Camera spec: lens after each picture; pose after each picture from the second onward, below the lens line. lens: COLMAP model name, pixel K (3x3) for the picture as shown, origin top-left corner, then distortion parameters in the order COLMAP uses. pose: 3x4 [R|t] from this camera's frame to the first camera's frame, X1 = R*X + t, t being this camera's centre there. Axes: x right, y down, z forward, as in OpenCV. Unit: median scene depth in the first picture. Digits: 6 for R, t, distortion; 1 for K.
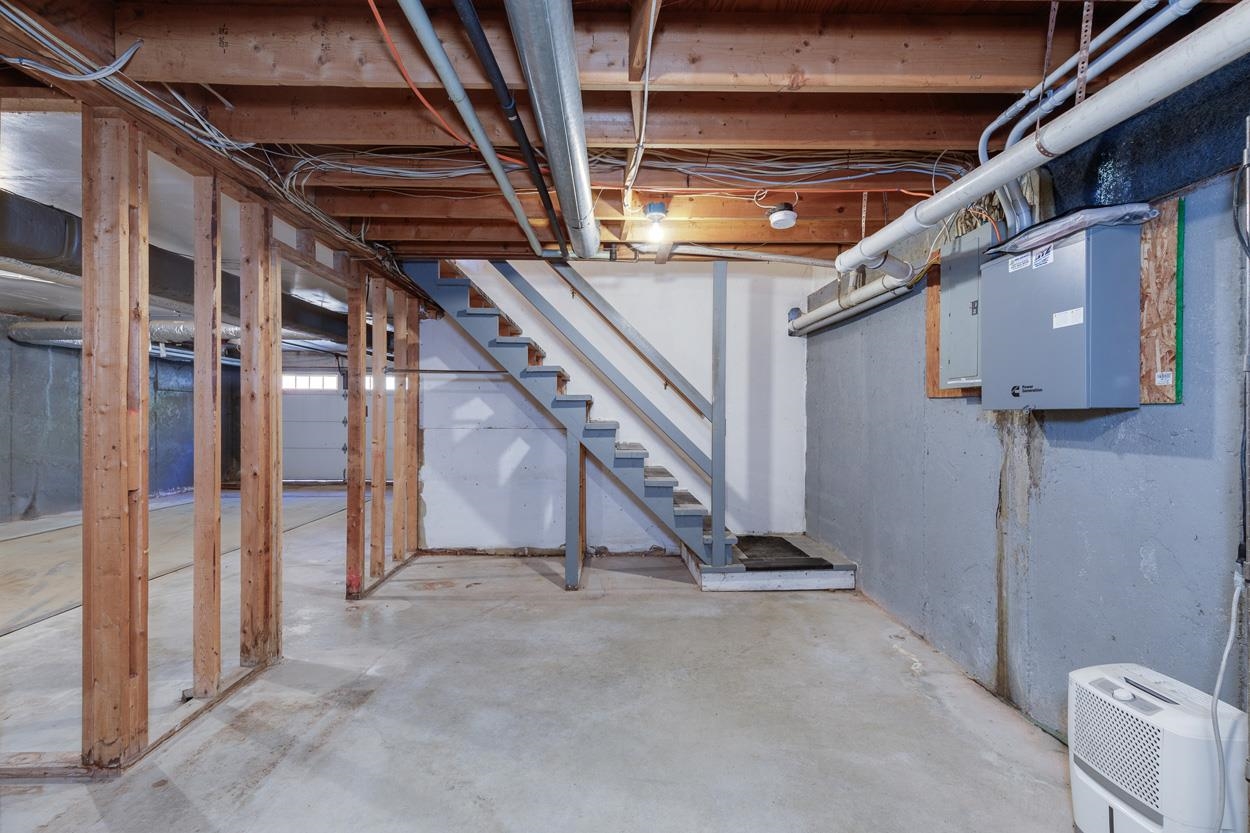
lens RADIAL K [[572.0, 0, 620.0], [0, 572.0, 418.3], [0, 0, 1]] dist [0.004109, -0.000322]
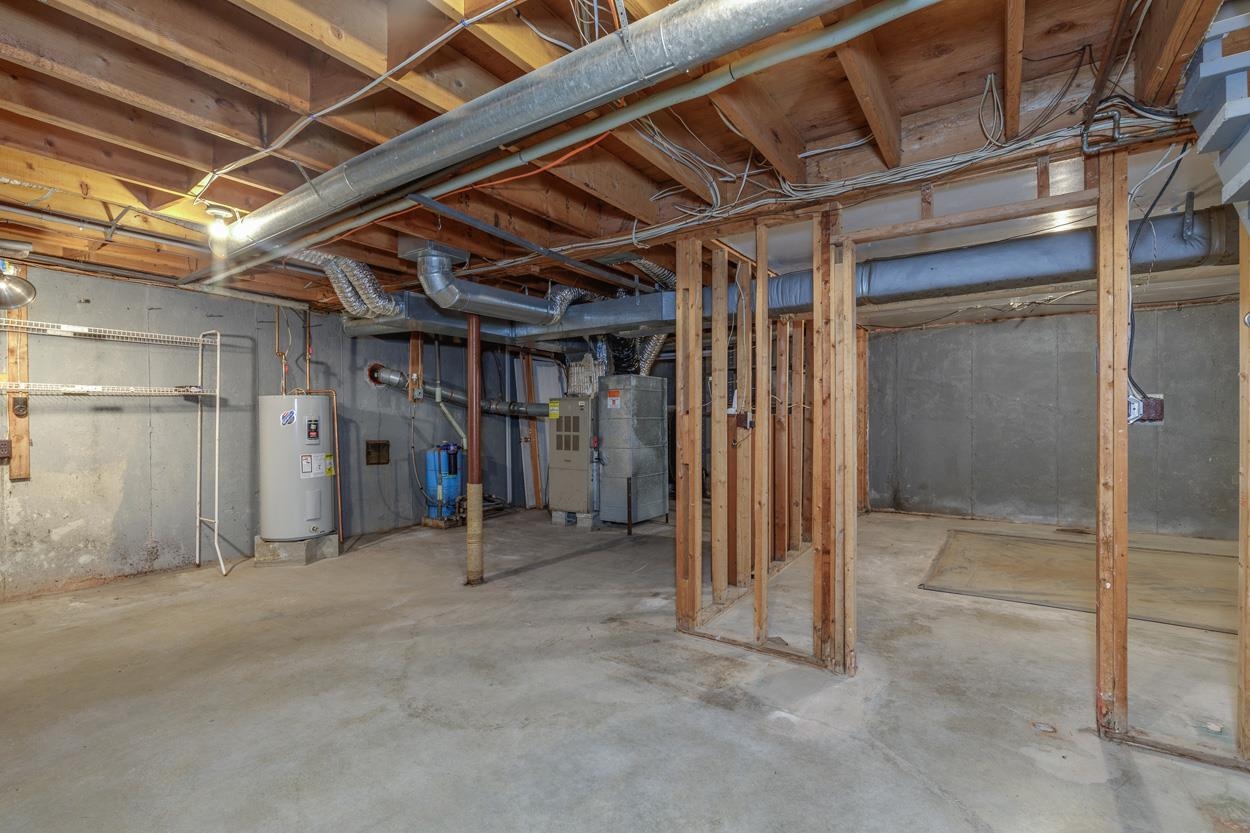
lens RADIAL K [[572.0, 0, 625.5], [0, 572.0, 419.1], [0, 0, 1]] dist [0.004109, -0.000322]
pose [[-0.590106, 0.002348, -0.807323, 0.184302], [-0.003077, 0.999982, 0.005157, -0.003159], [0.807320, 0.005527, -0.590088, 0.603552]]
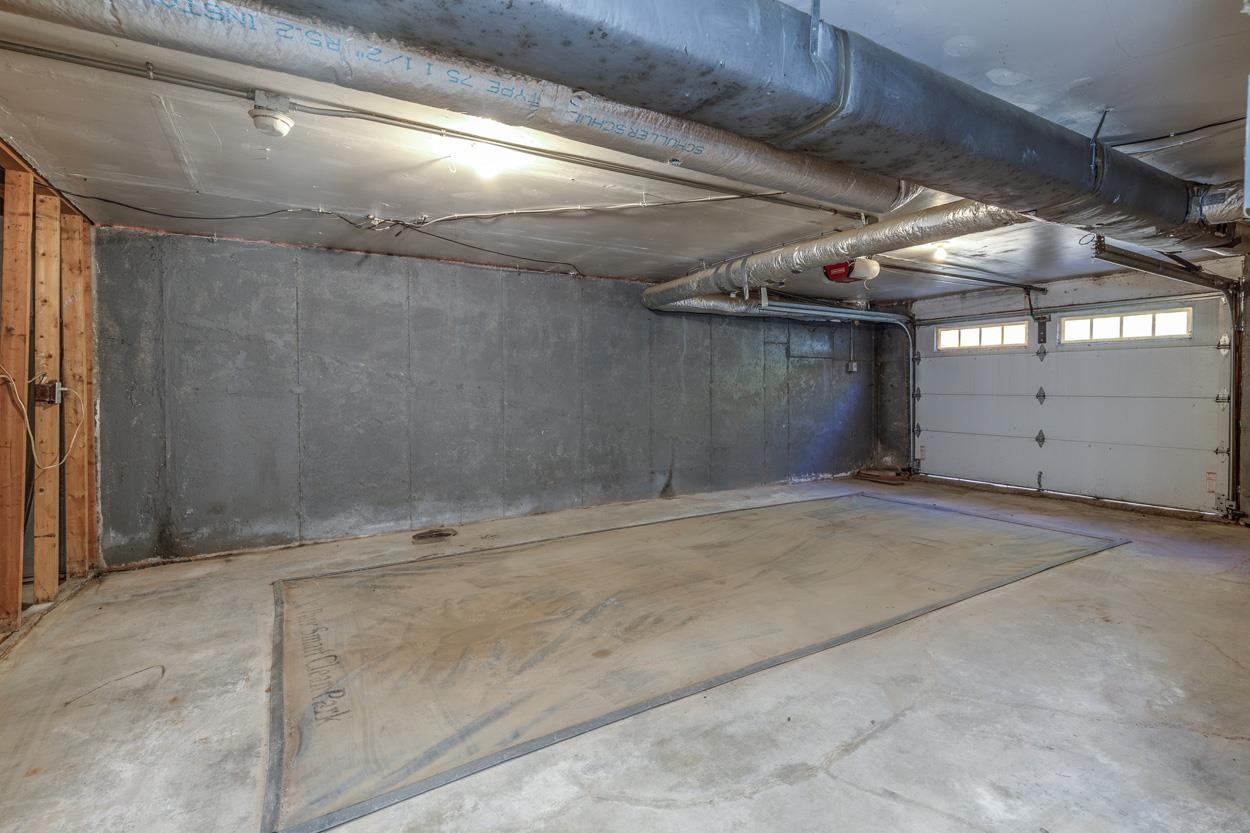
lens RADIAL K [[572.0, 0, 638.8], [0, 572.0, 393.5], [0, 0, 1]] dist [0.004109, -0.000322]
pose [[0.494302, 0.006257, -0.869268, -0.239617], [0.002463, 0.999960, 0.008599, -0.004745], [0.869287, -0.006391, 0.494267, 0.511285]]
